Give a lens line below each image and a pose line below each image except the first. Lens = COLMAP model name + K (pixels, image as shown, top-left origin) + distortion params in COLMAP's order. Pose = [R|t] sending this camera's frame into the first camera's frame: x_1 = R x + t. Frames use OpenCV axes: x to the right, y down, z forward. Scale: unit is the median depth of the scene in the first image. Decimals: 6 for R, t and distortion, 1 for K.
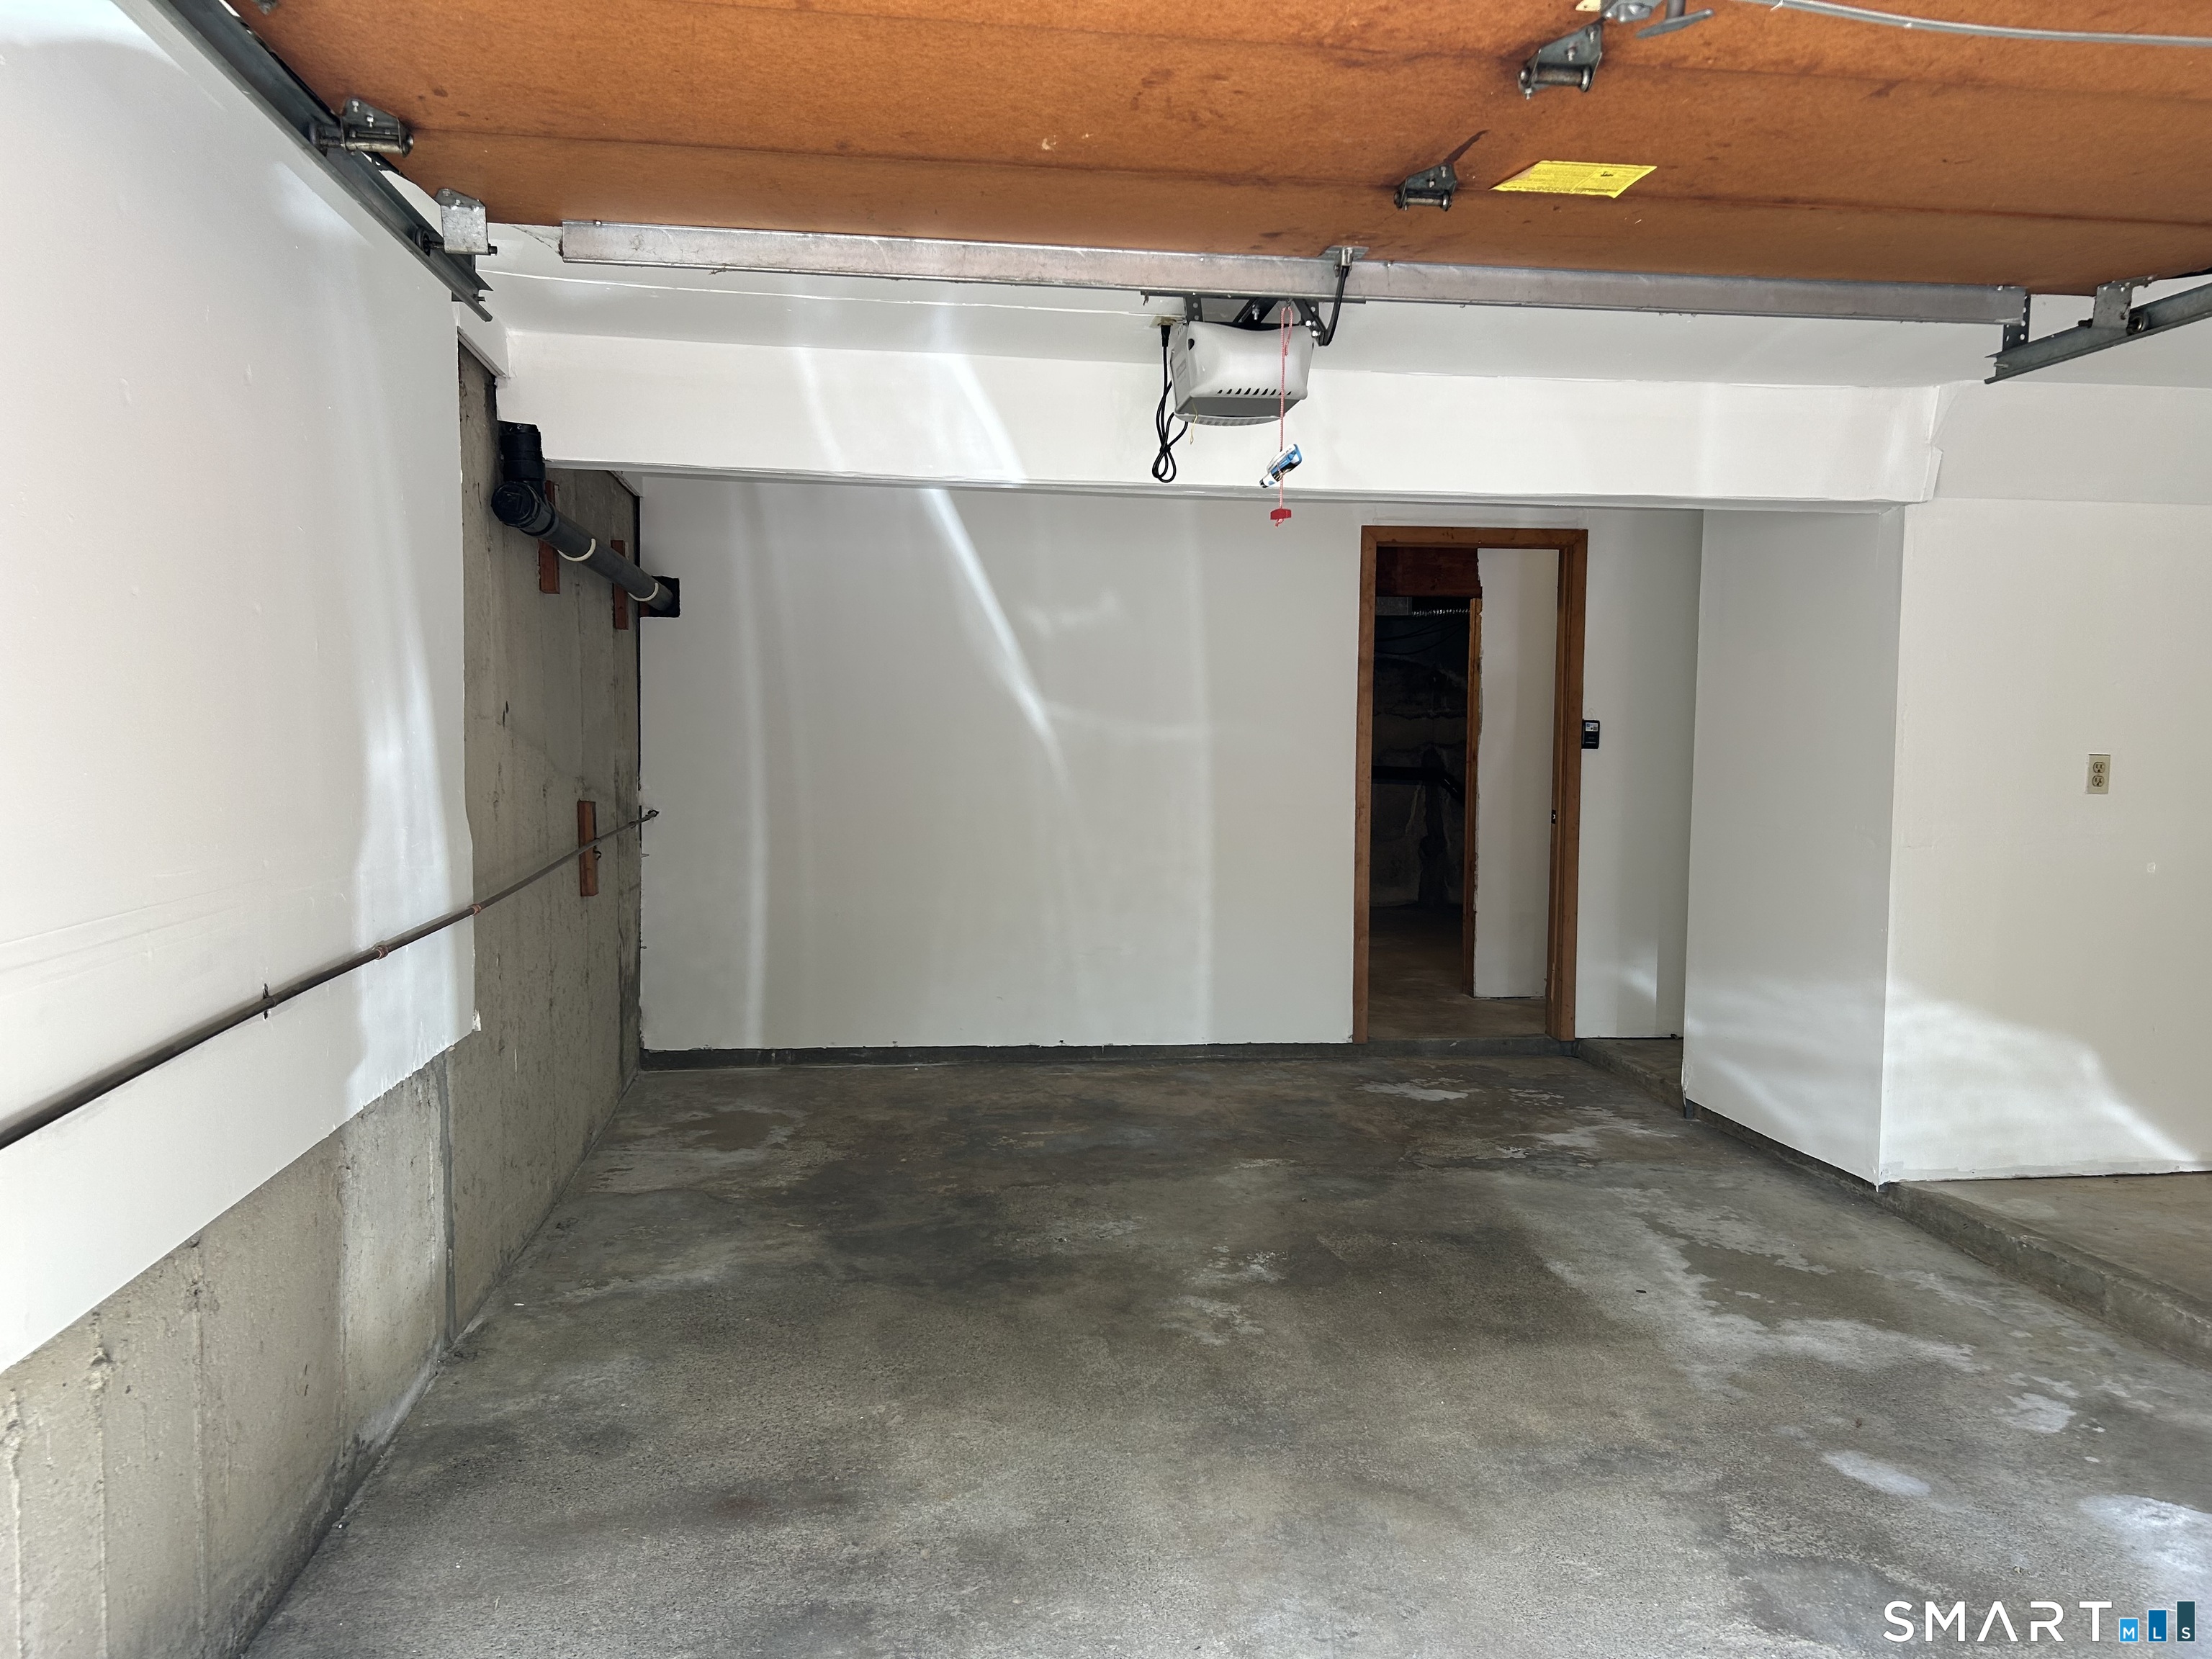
lens RADIAL K [[1660.9, 0, 1112.5], [0, 1660.9, 853.1], [0, 0, 1]] dist [0.110776, -0.118380]
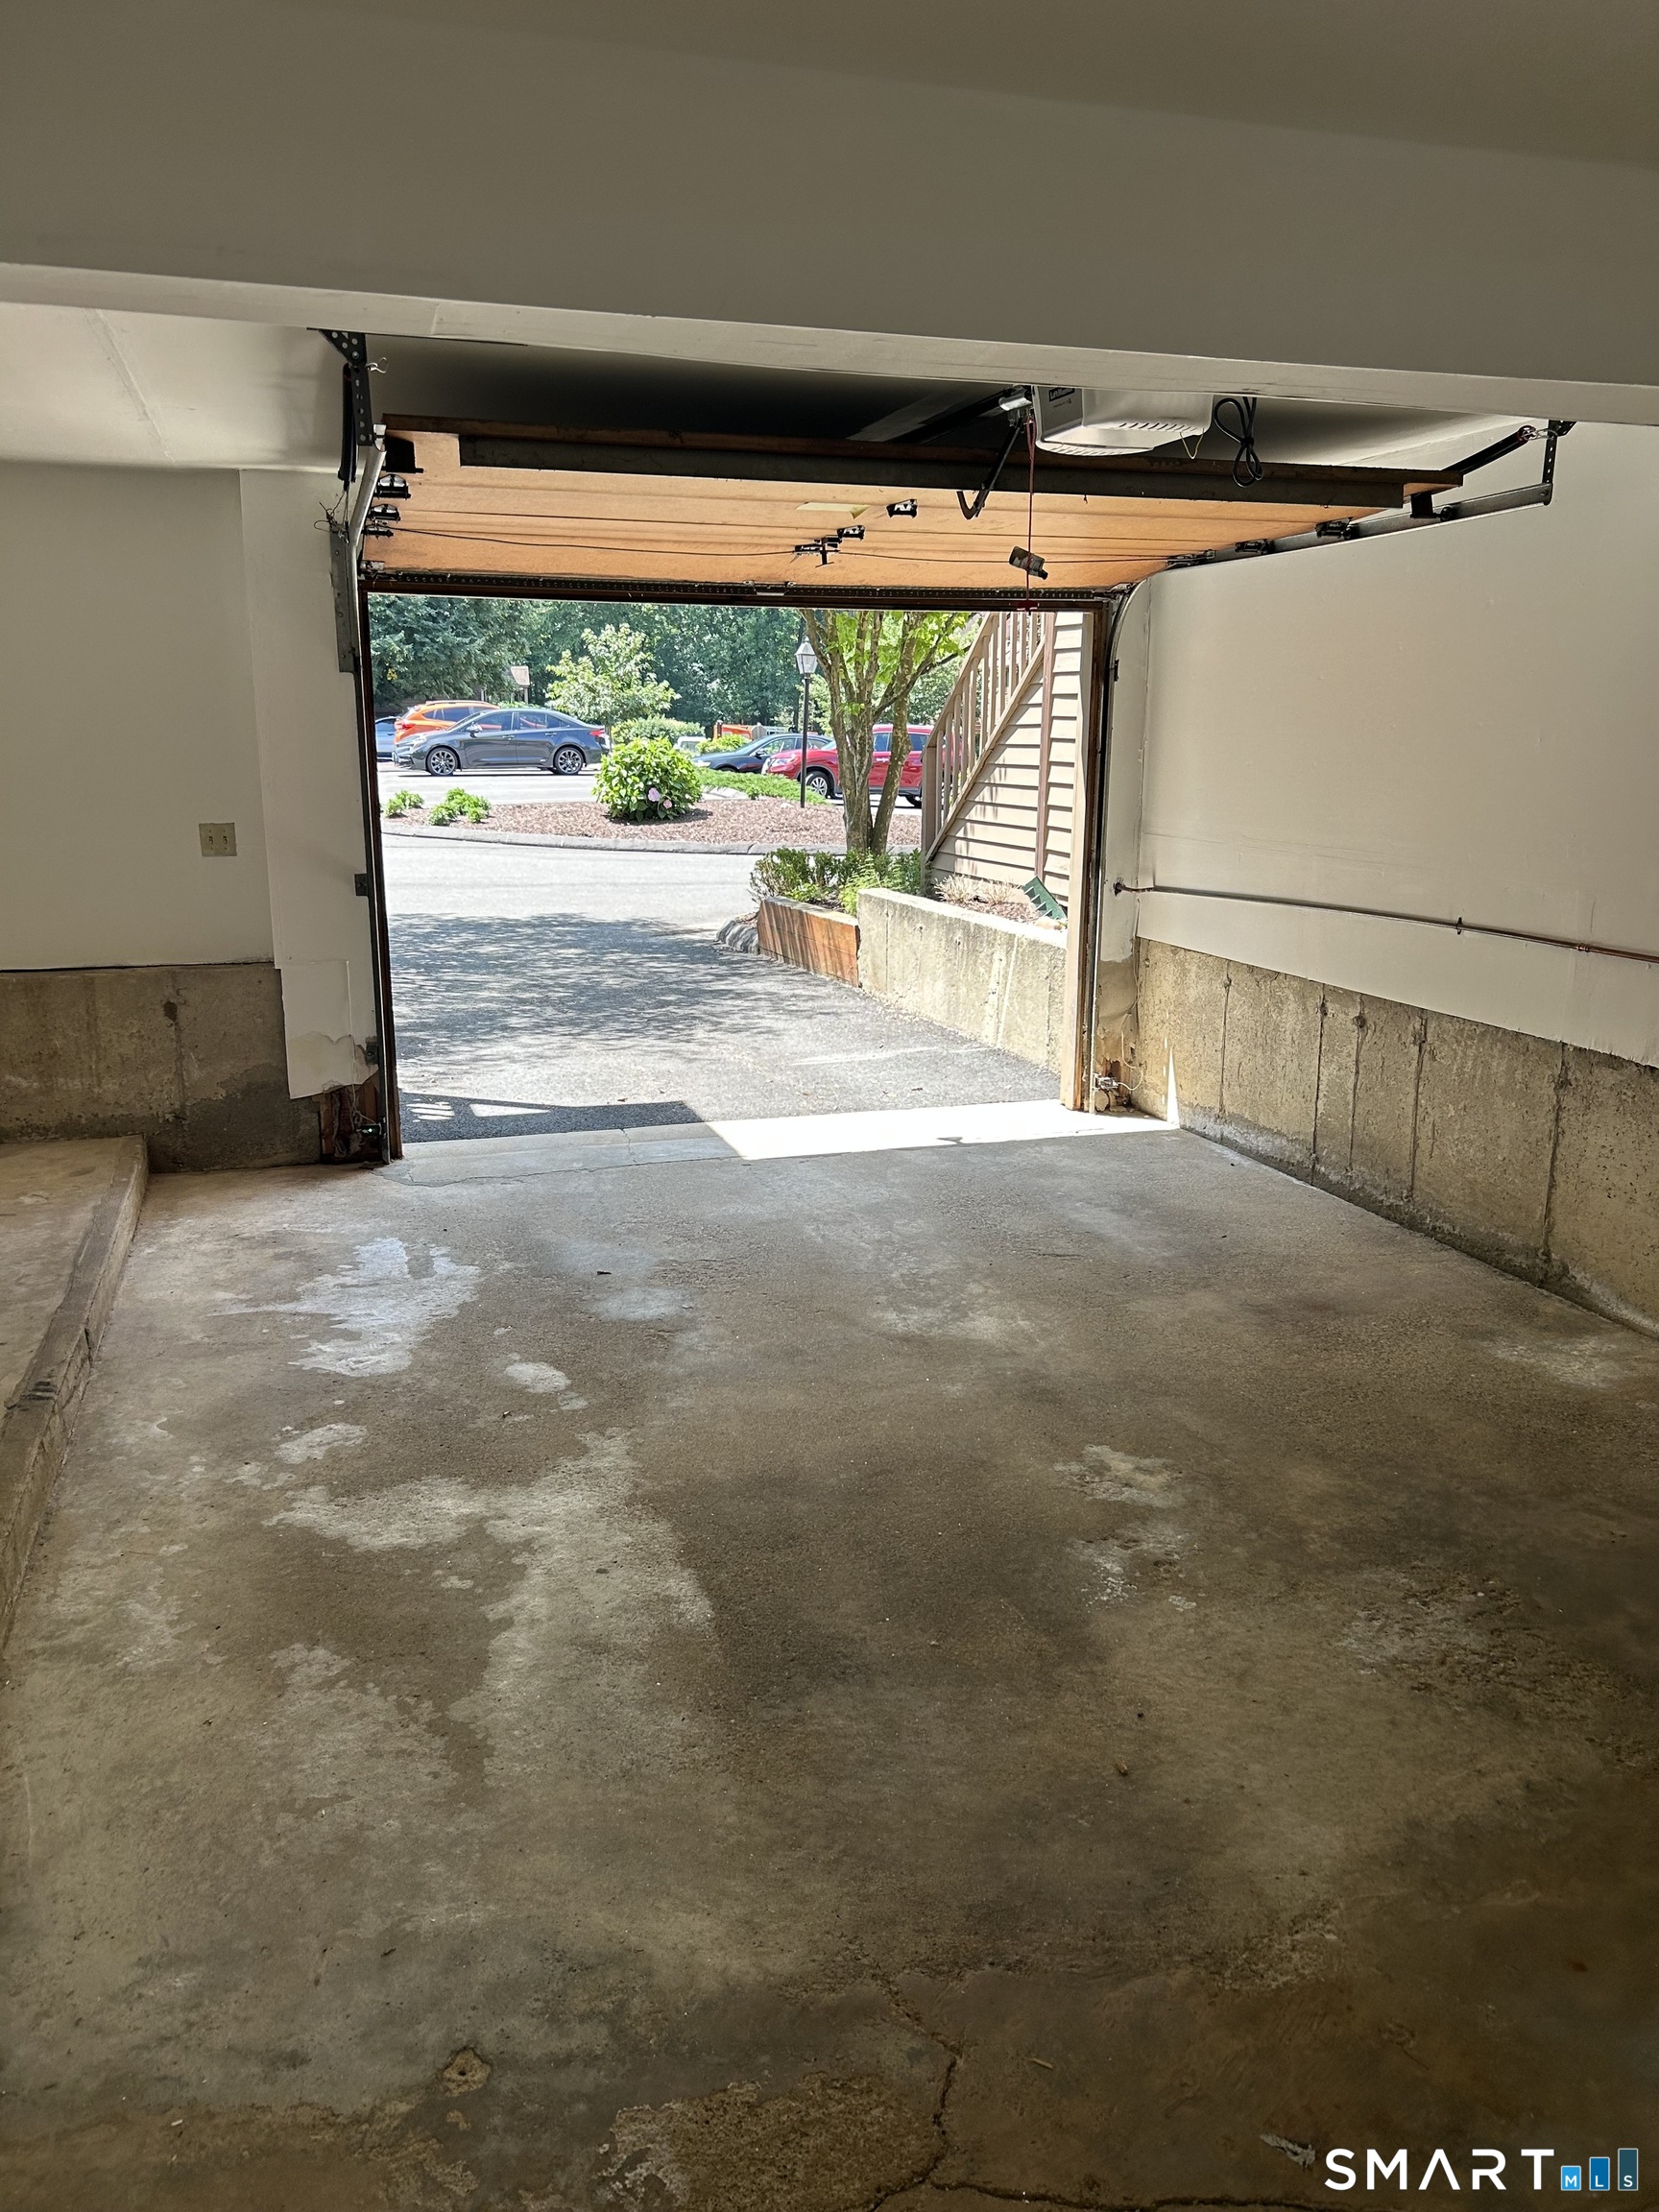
lens RADIAL K [[1669.4, 0, 829.1], [0, 1669.4, 1098.1], [0, 0, 1]] dist [0.069199, -0.077183]
pose [[-0.986221, 0.017991, -0.164450, 0.331979], [-0.030323, 0.957569, 0.286604, -0.156771], [0.162629, 0.287642, -0.943829, 1.652652]]
